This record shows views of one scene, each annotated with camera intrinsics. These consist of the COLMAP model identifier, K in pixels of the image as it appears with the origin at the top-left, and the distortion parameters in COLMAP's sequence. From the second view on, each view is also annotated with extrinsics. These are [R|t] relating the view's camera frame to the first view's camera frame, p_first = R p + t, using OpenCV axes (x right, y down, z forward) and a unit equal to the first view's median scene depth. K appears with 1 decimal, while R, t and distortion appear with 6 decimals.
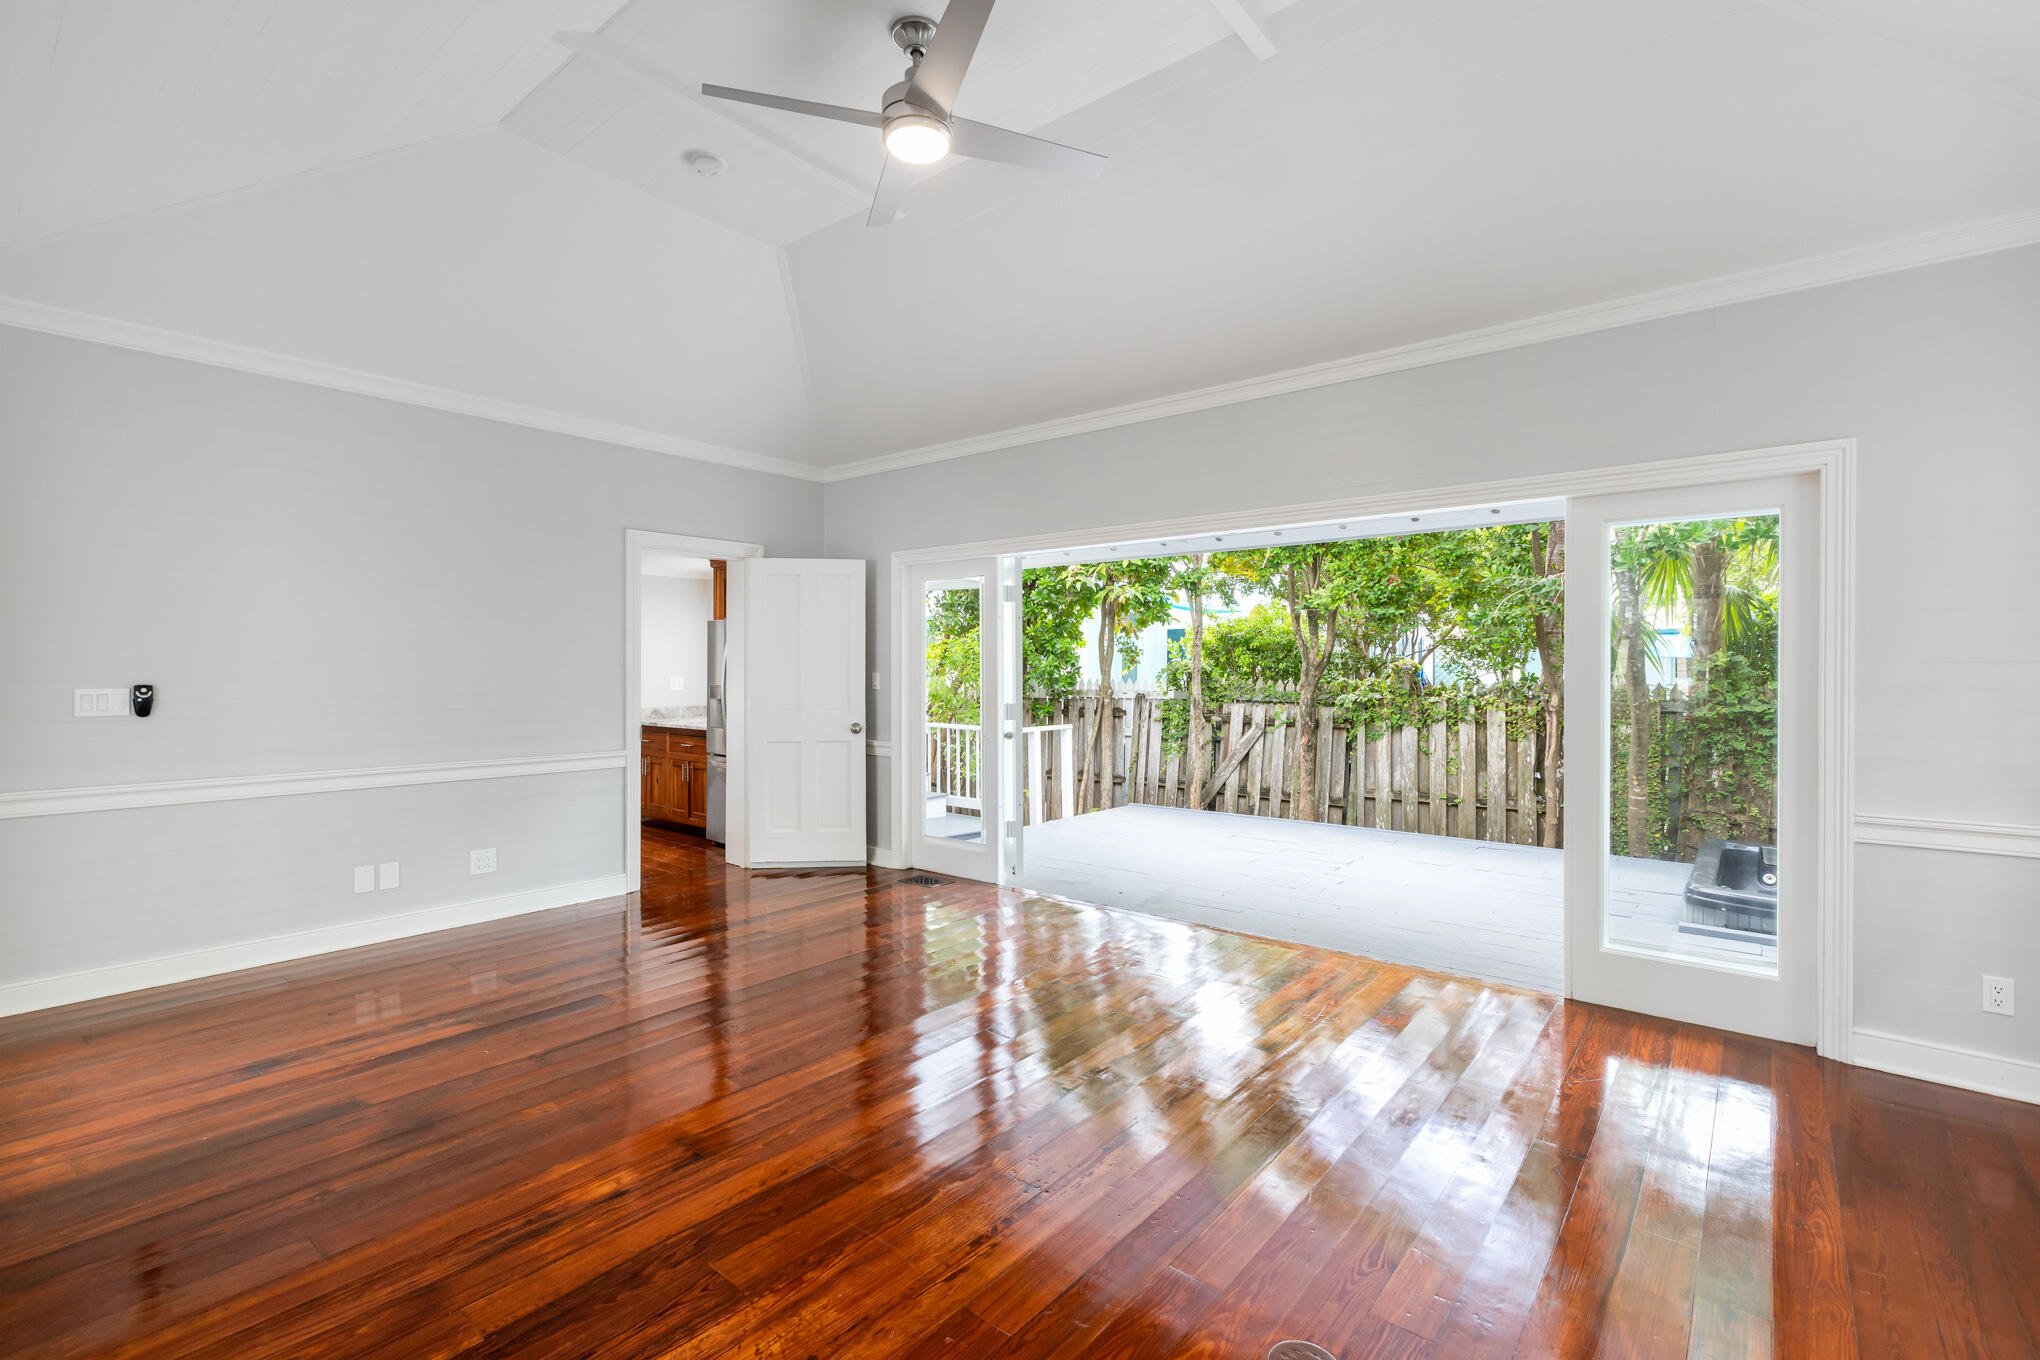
lens RADIAL K [[916.2, 0, 1027.7], [0, 916.2, 679.2], [0, 0, 1]] dist [0.003905, 0.000494]
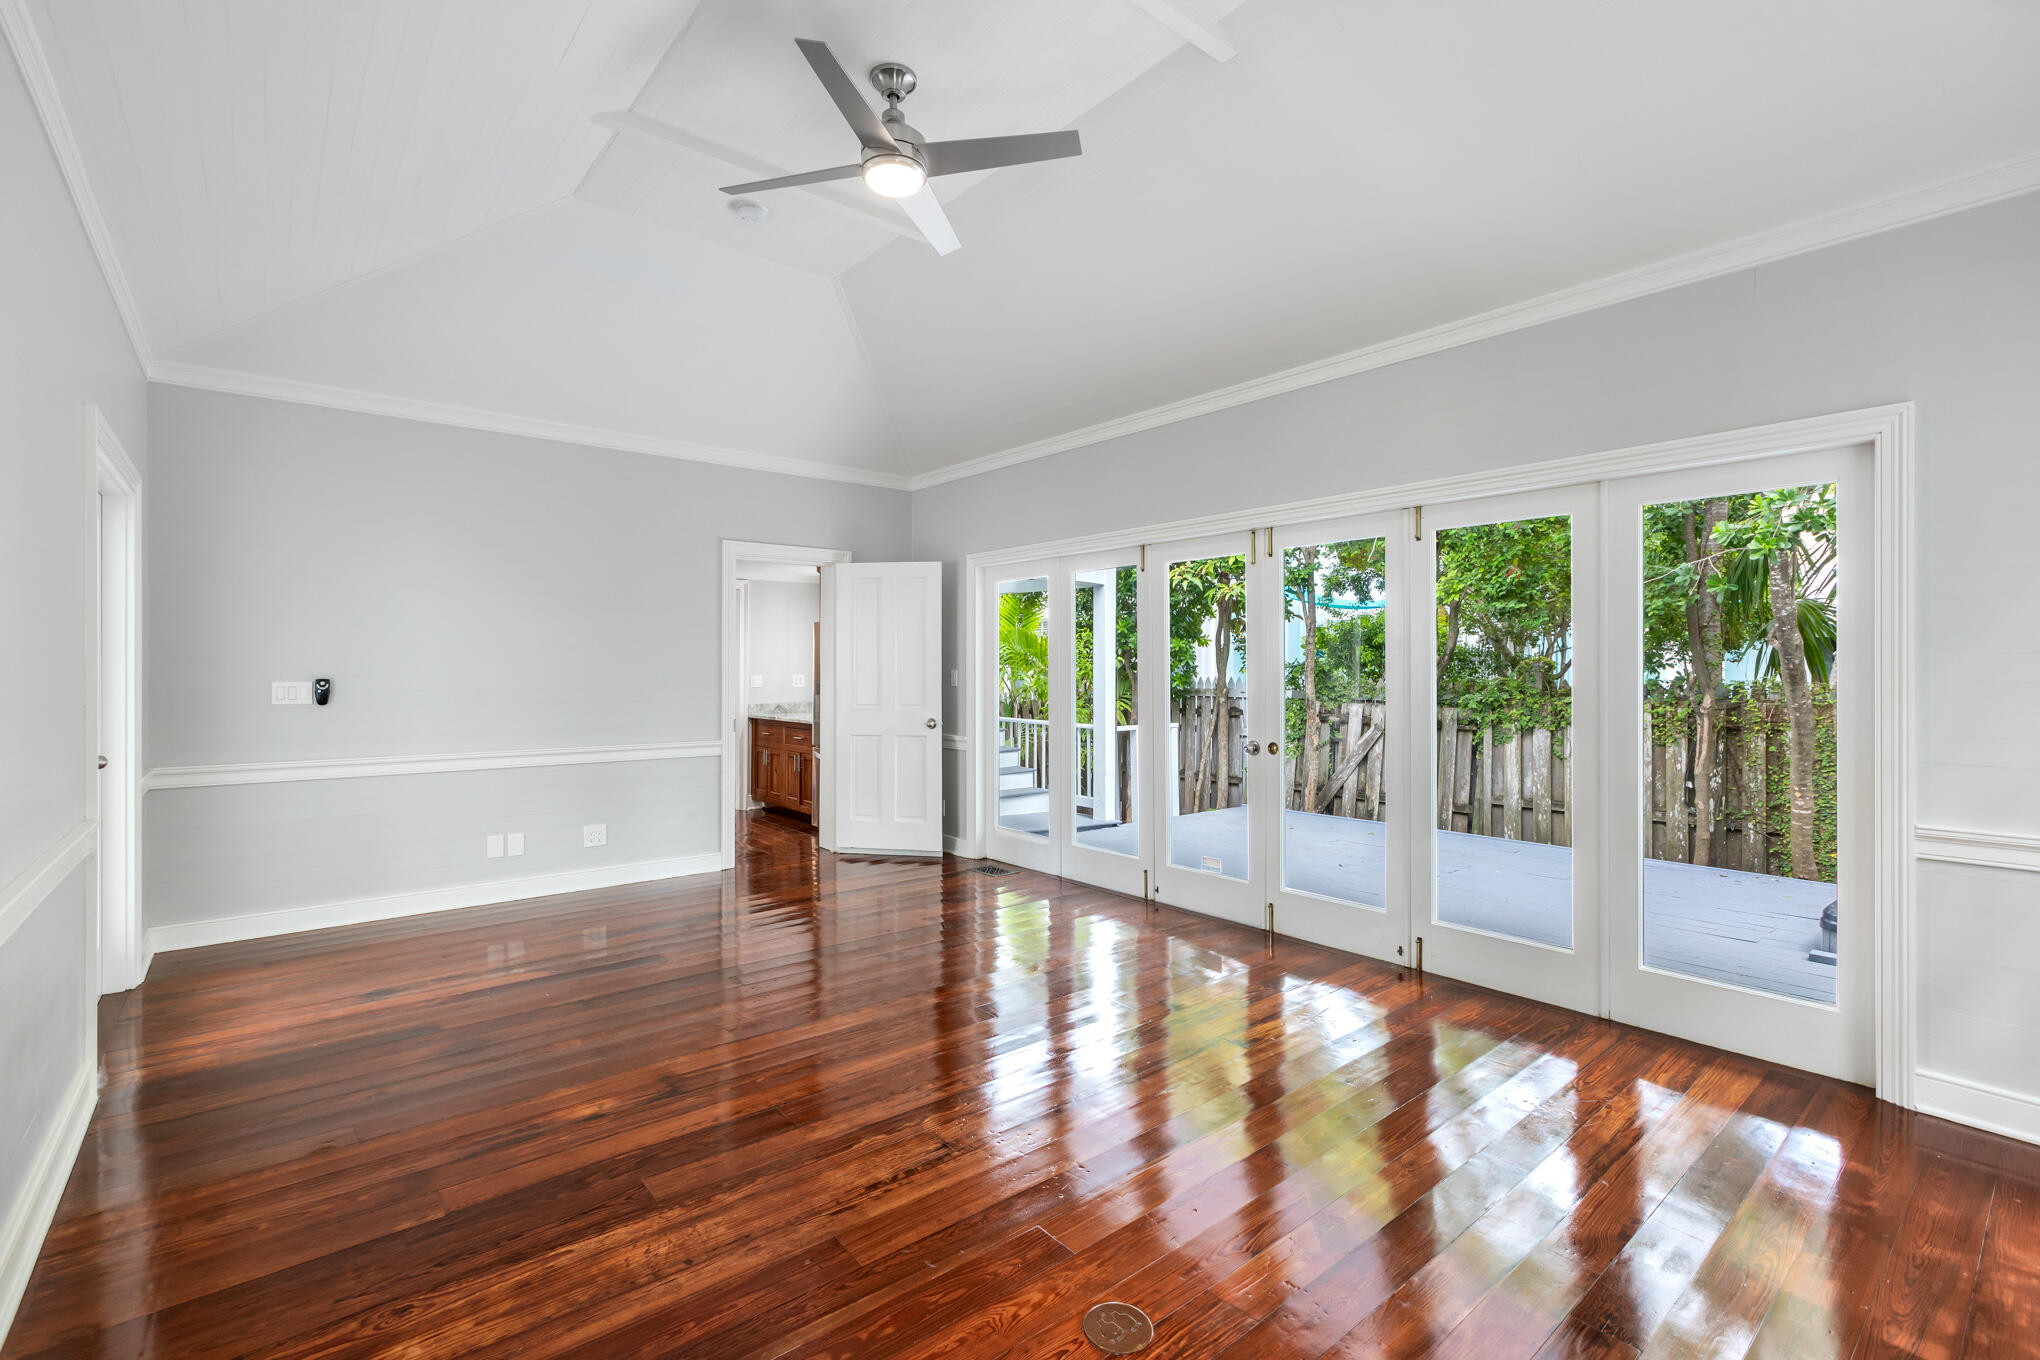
lens RADIAL K [[916.2, 0, 1026.1], [0, 916.2, 671.4], [0, 0, 1]] dist [0.003905, 0.000494]
pose [[0.982607, -0.000094, -0.185697, 0.181754], [-0.001575, 0.999960, -0.008839, 0.005734], [0.185690, 0.008978, 0.982567, -0.024718]]
